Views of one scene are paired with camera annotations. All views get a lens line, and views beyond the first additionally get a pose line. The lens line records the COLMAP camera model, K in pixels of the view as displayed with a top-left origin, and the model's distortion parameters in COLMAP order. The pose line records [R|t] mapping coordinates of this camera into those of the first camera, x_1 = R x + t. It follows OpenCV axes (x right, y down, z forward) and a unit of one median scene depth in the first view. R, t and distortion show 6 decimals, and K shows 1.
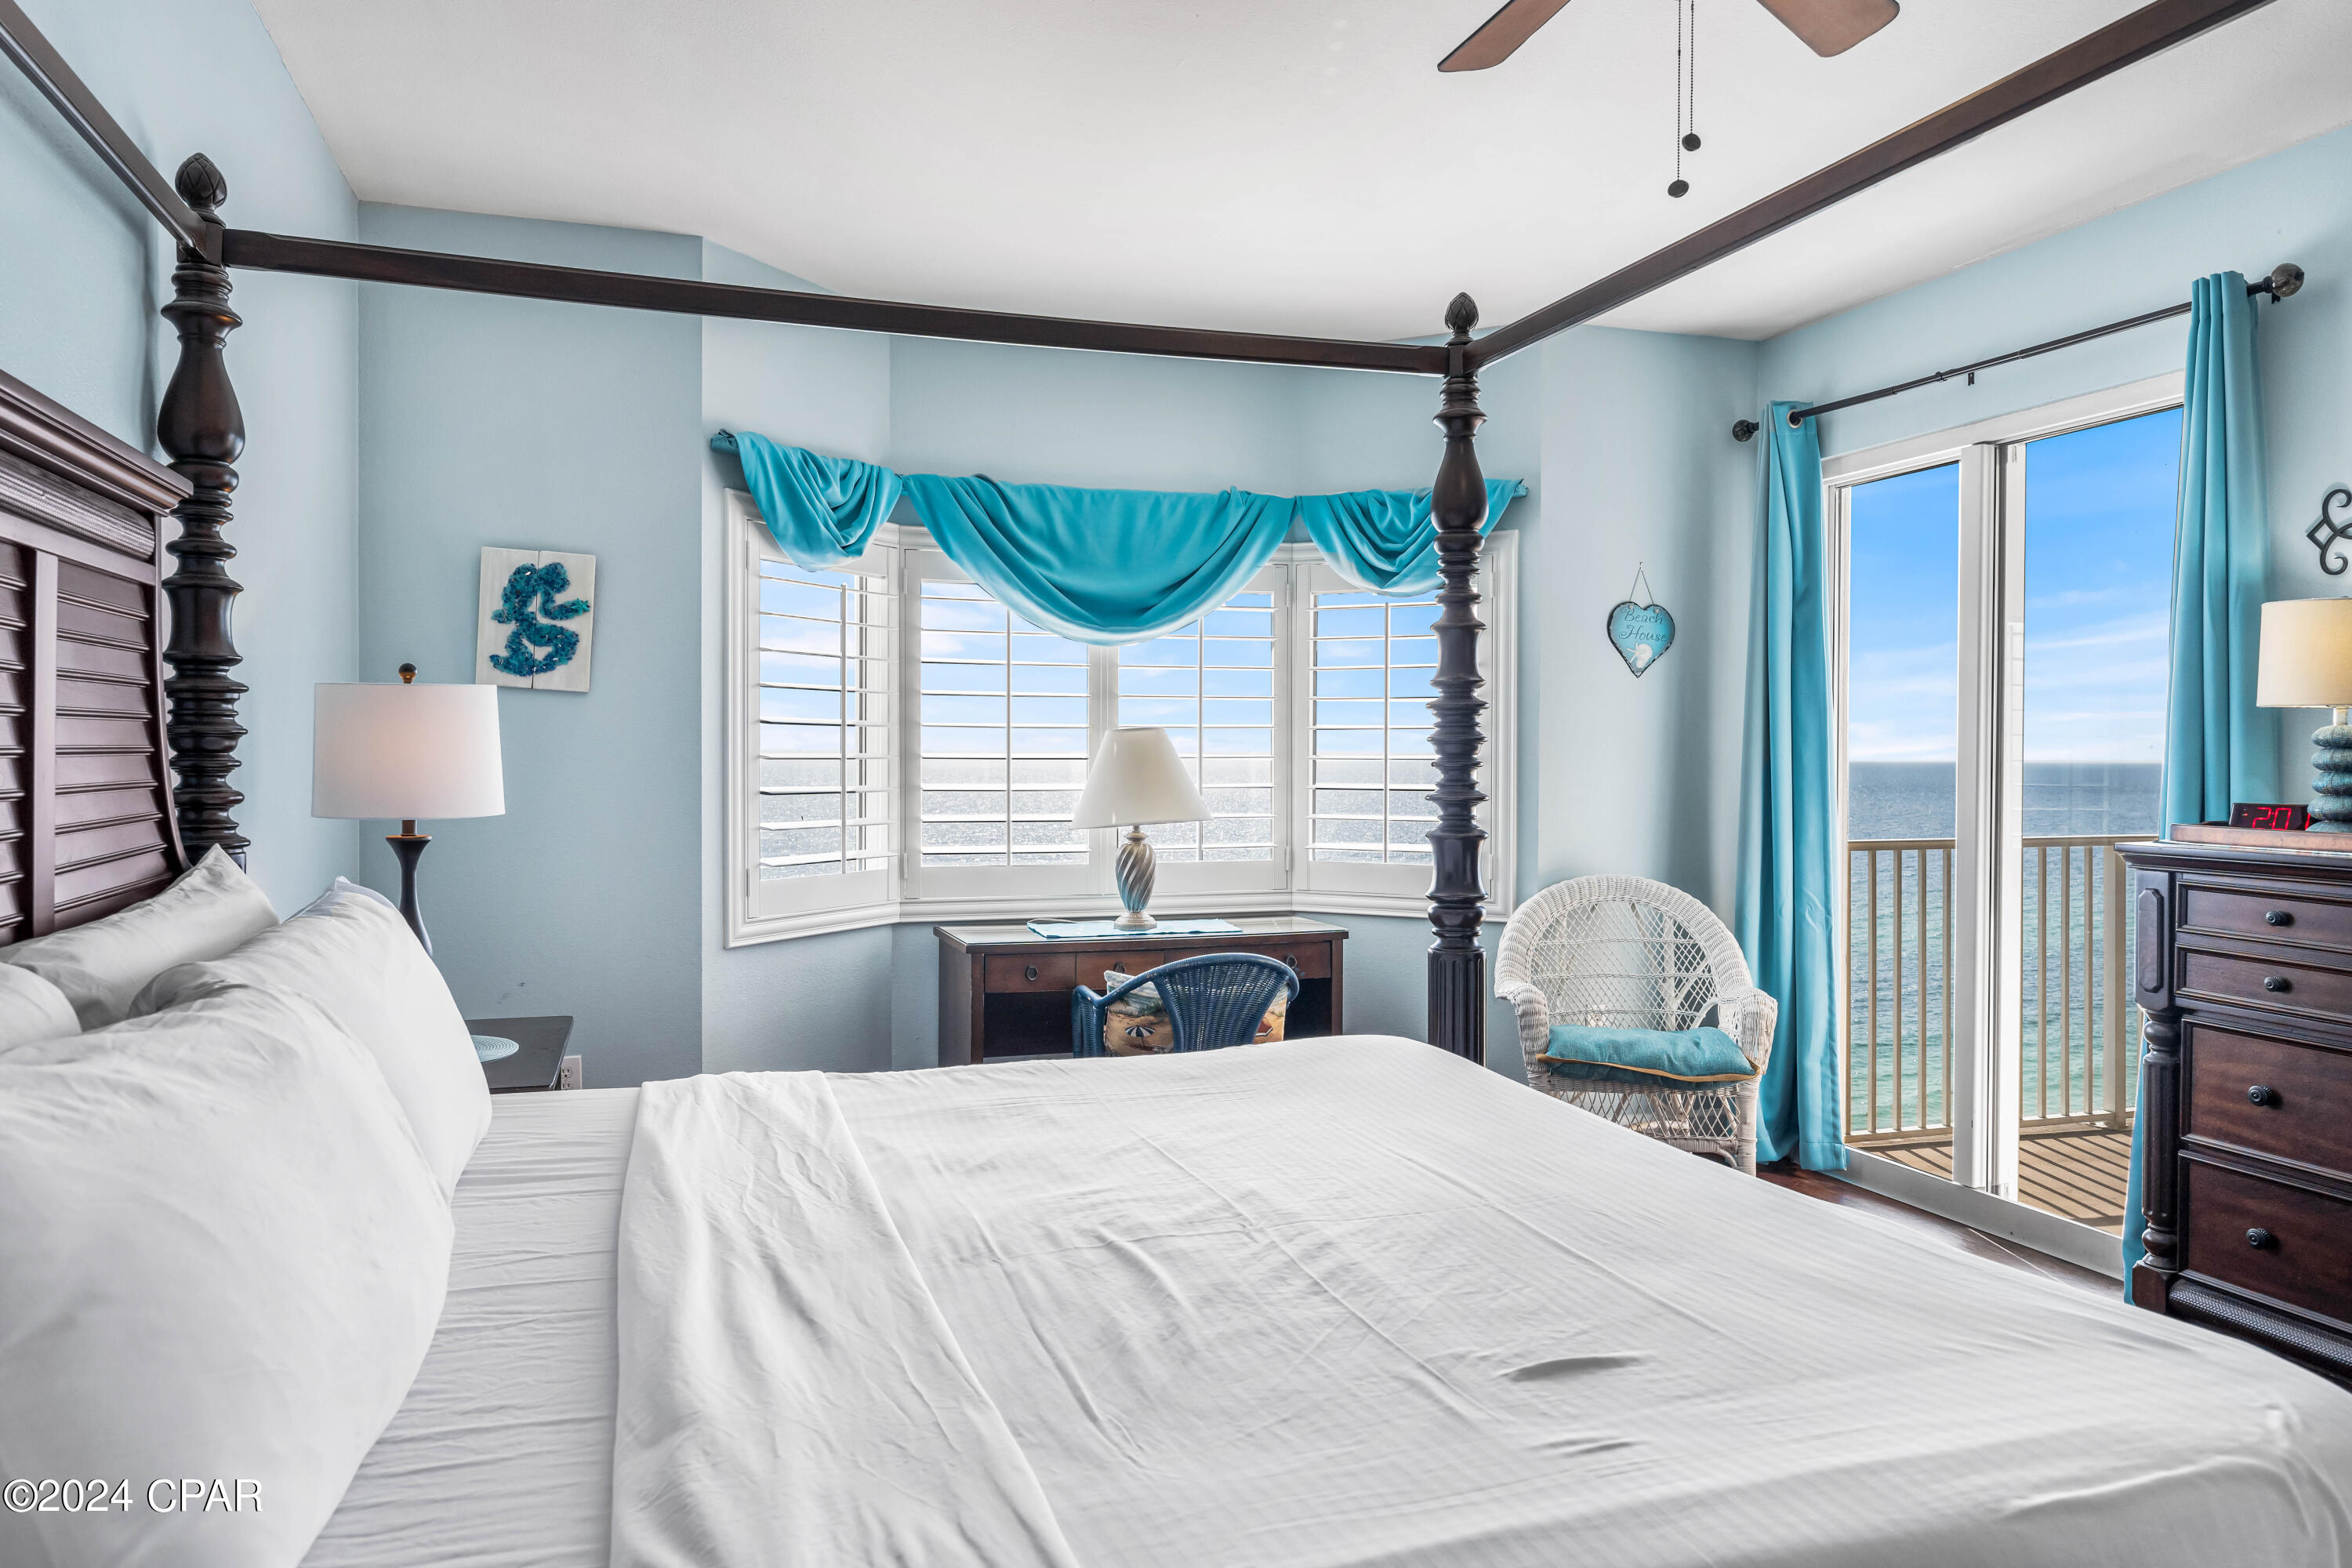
lens RADIAL K [[1598.0, 0, 1154.4], [0, 1598.0, 772.4], [0, 0, 1]] dist [0.003518, 0.002080]
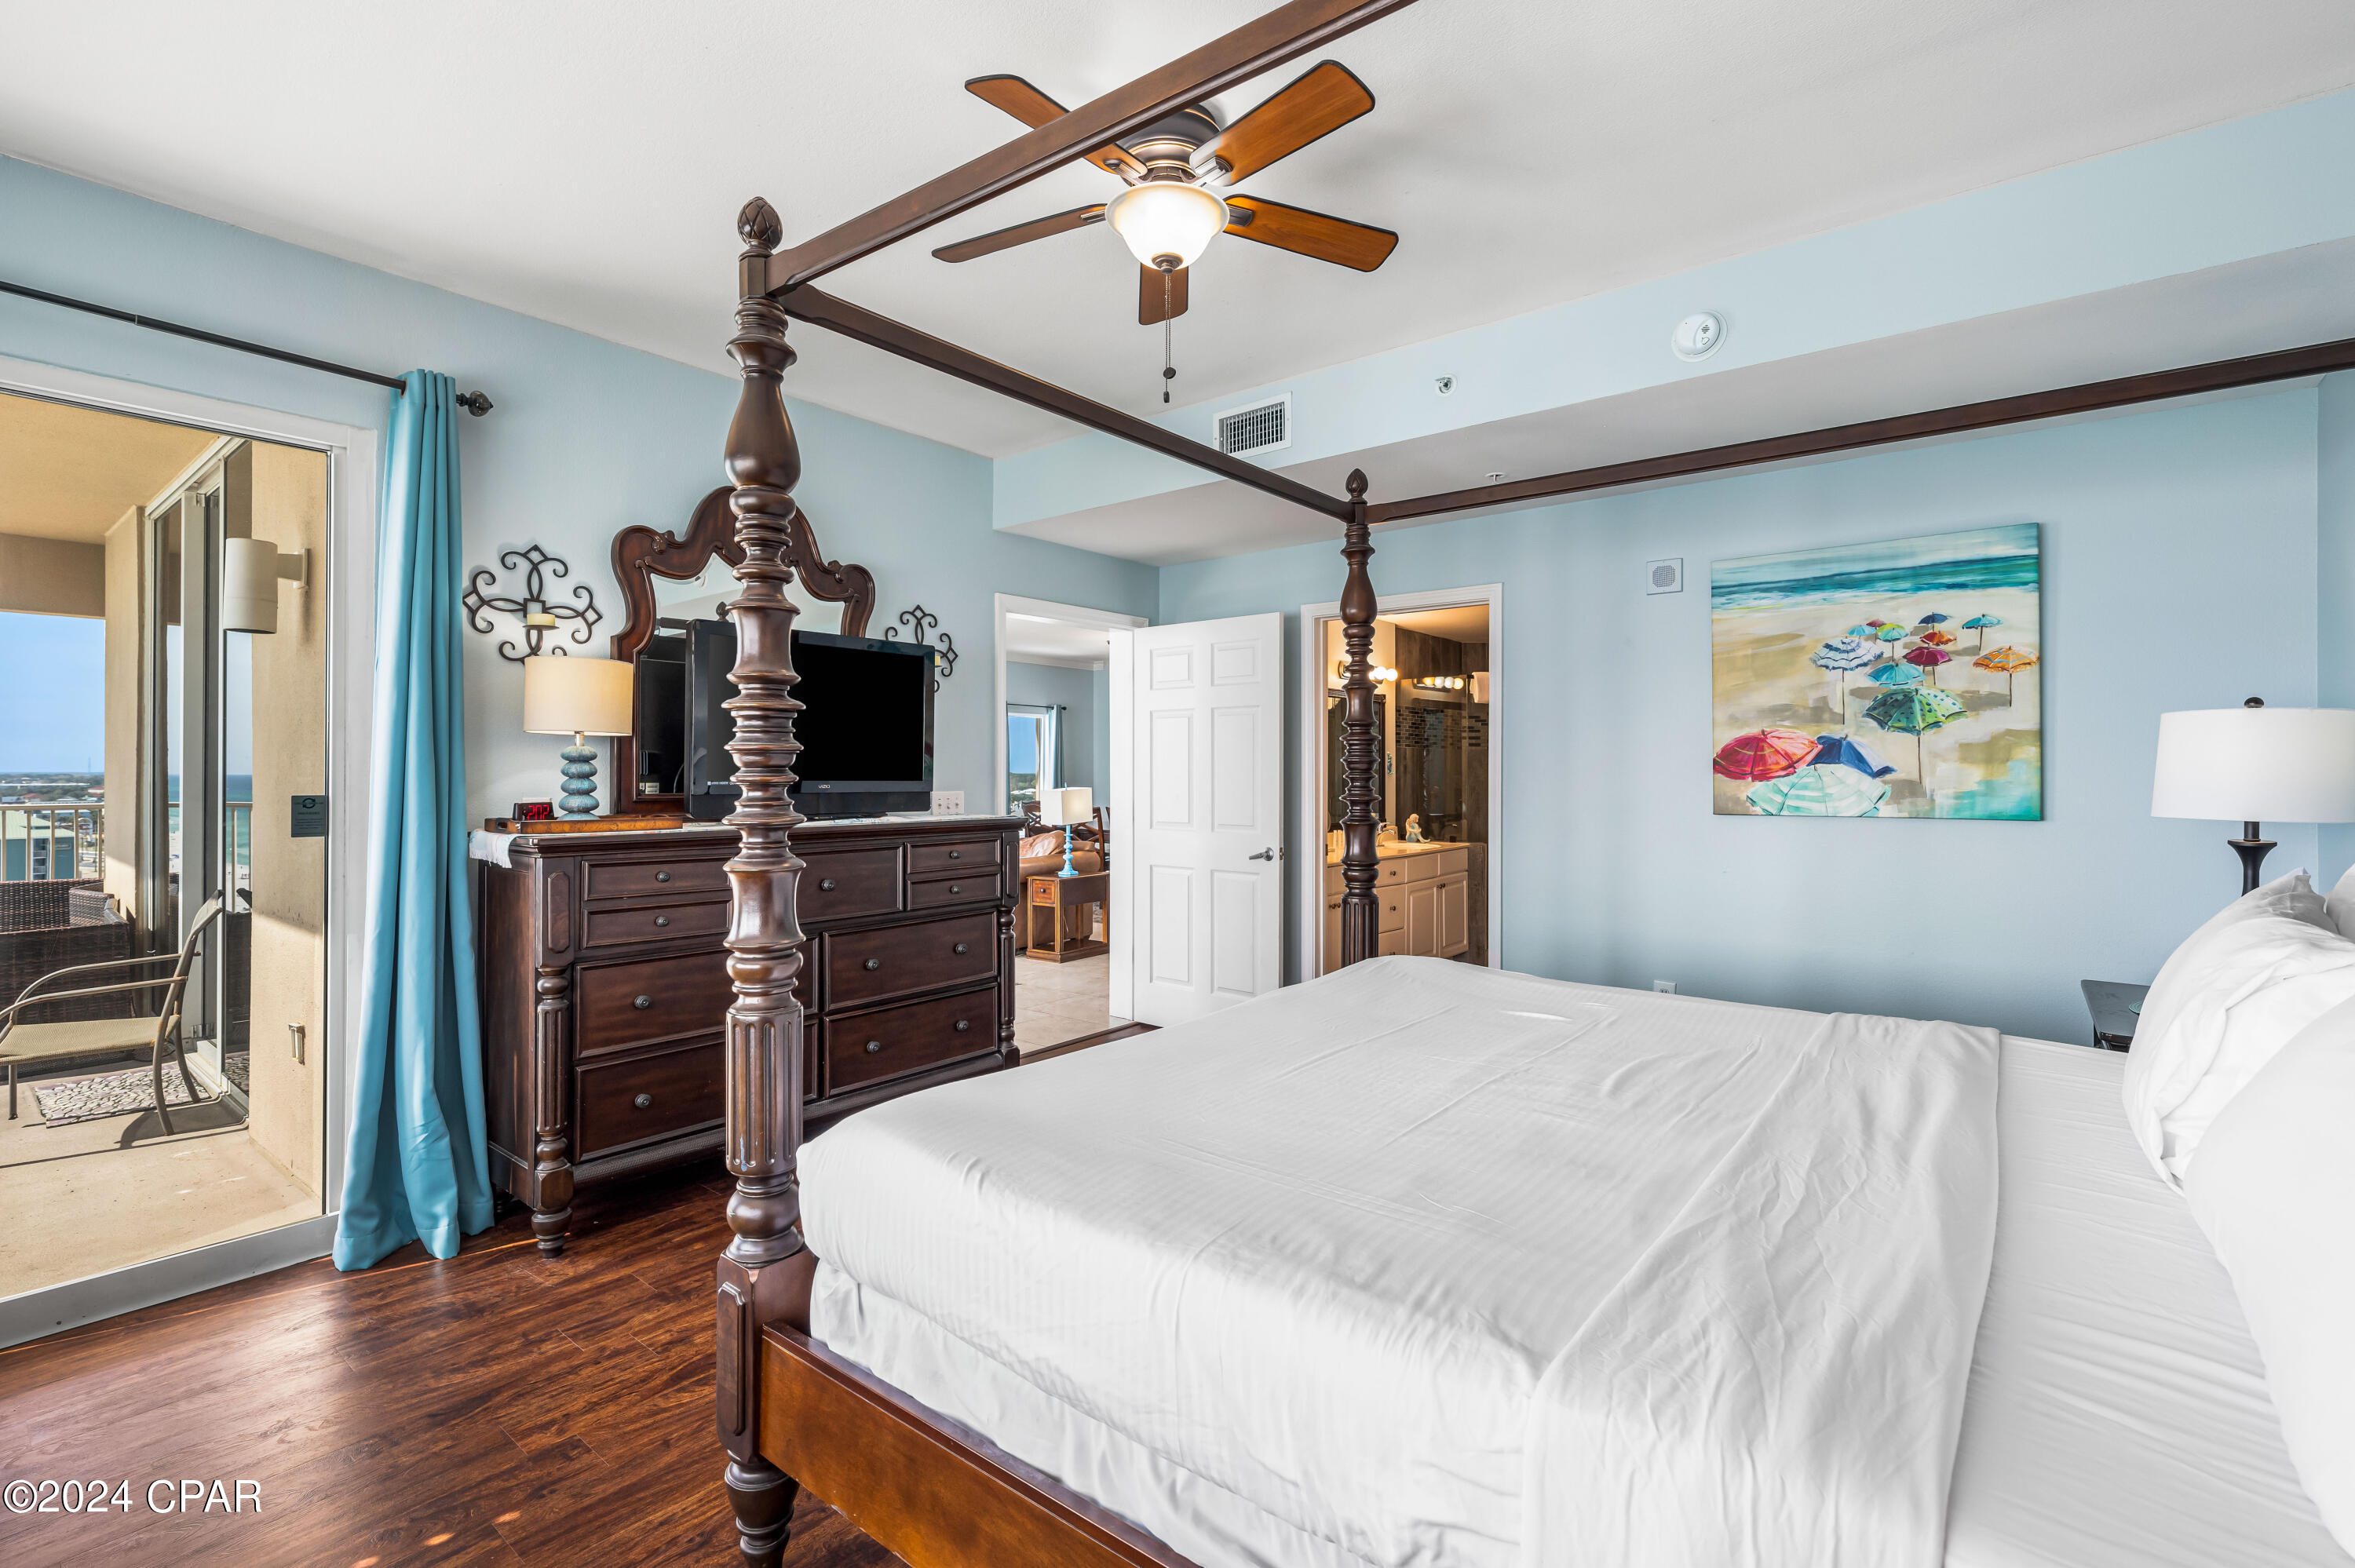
lens RADIAL K [[1072.0, 0, 1195.8], [0, 1072.0, 737.6], [0, 0, 1]] dist [0.001004, -0.000651]
pose [[-0.540429, 0.022386, 0.841092, -0.282874], [0.002668, 0.999687, -0.024893, -0.008208], [-0.841385, -0.011209, -0.540320, 0.782917]]
